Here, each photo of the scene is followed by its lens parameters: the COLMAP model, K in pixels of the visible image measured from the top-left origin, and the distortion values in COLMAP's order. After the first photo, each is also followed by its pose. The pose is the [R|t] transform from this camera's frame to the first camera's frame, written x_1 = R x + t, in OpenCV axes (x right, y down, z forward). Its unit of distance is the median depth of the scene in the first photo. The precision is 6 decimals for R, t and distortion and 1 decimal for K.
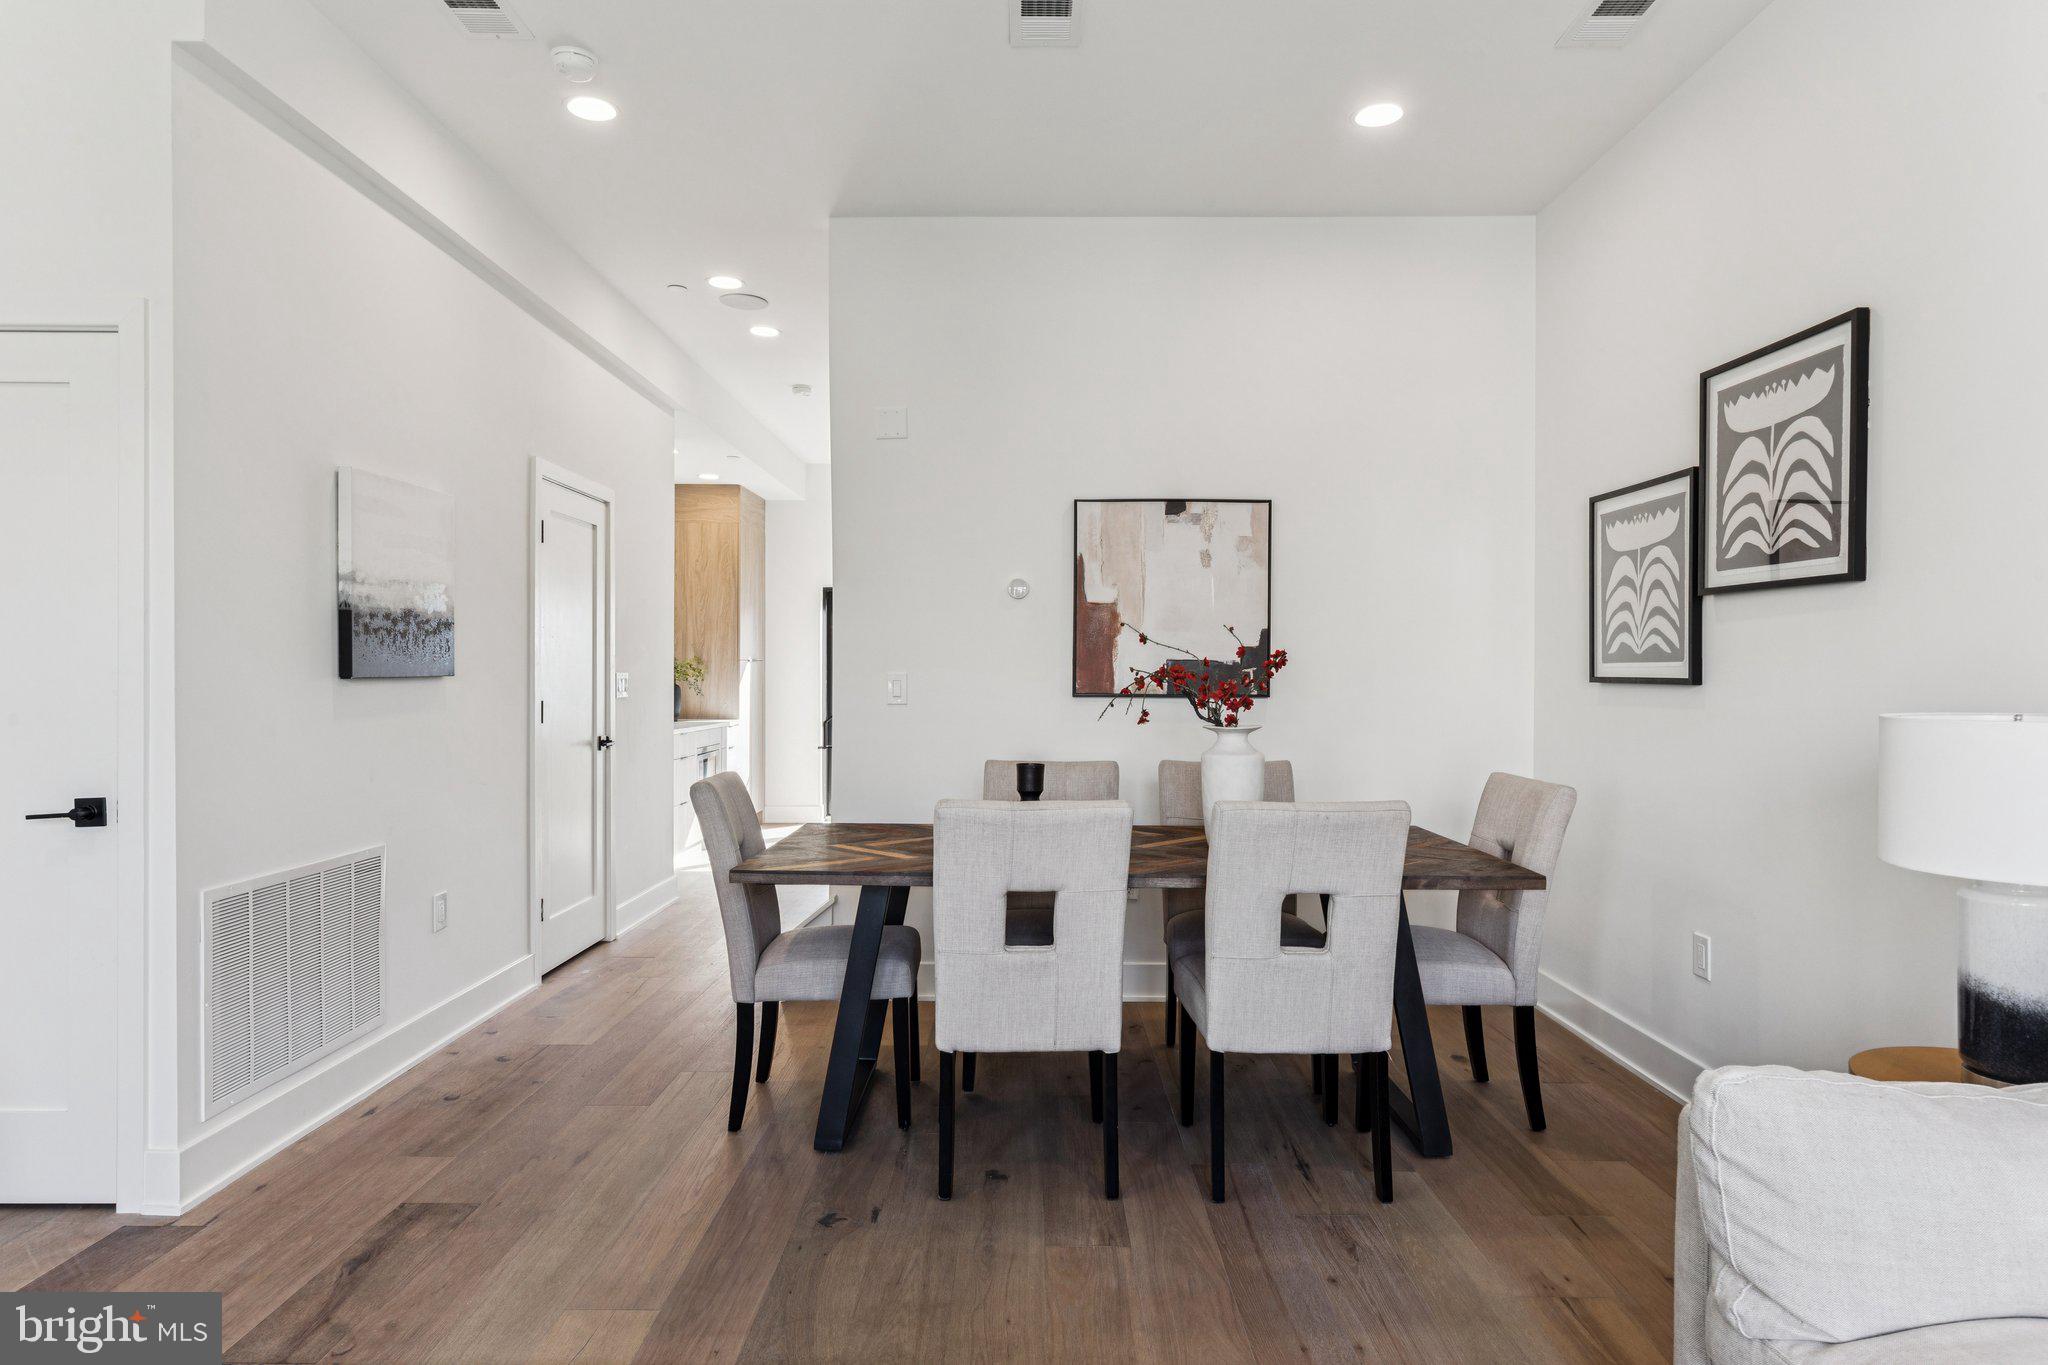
lens RADIAL K [[1190.7, 0, 1026.2], [0, 1190.7, 677.6], [0, 0, 1]] dist [-0.001583, -0.000231]
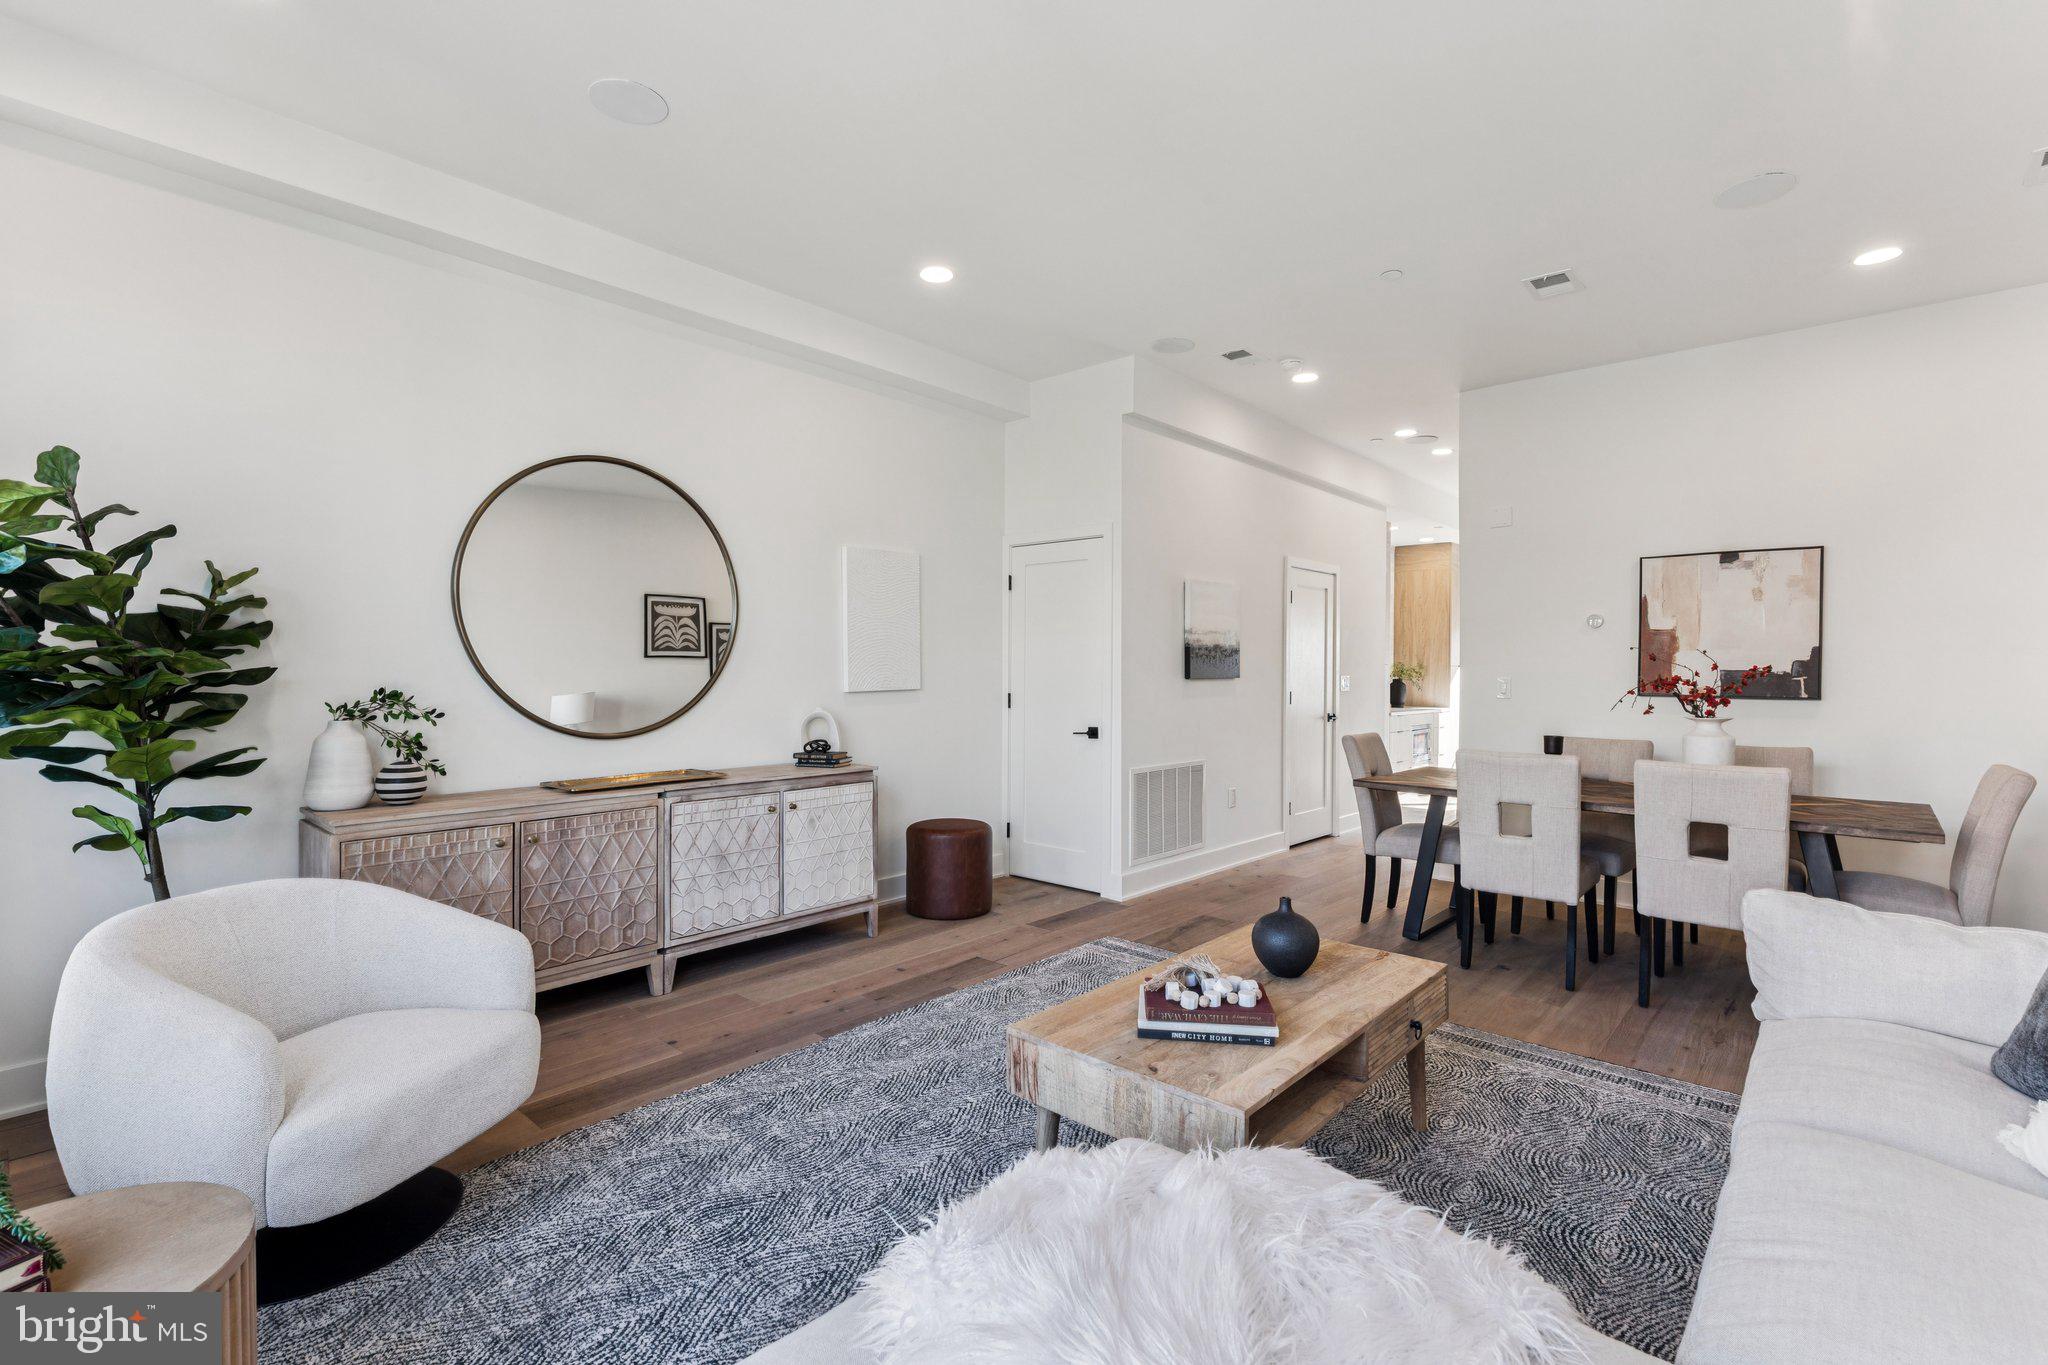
lens RADIAL K [[925.1, 0, 1027.2], [0, 925.1, 669.1], [0, 0, 1]] dist [0.008999, -0.000850]
pose [[0.747648, 0.003610, -0.664086, 0.306110], [-0.007873, 0.999963, -0.003428, -0.008454], [0.664049, 0.007791, 0.747648, -0.419234]]
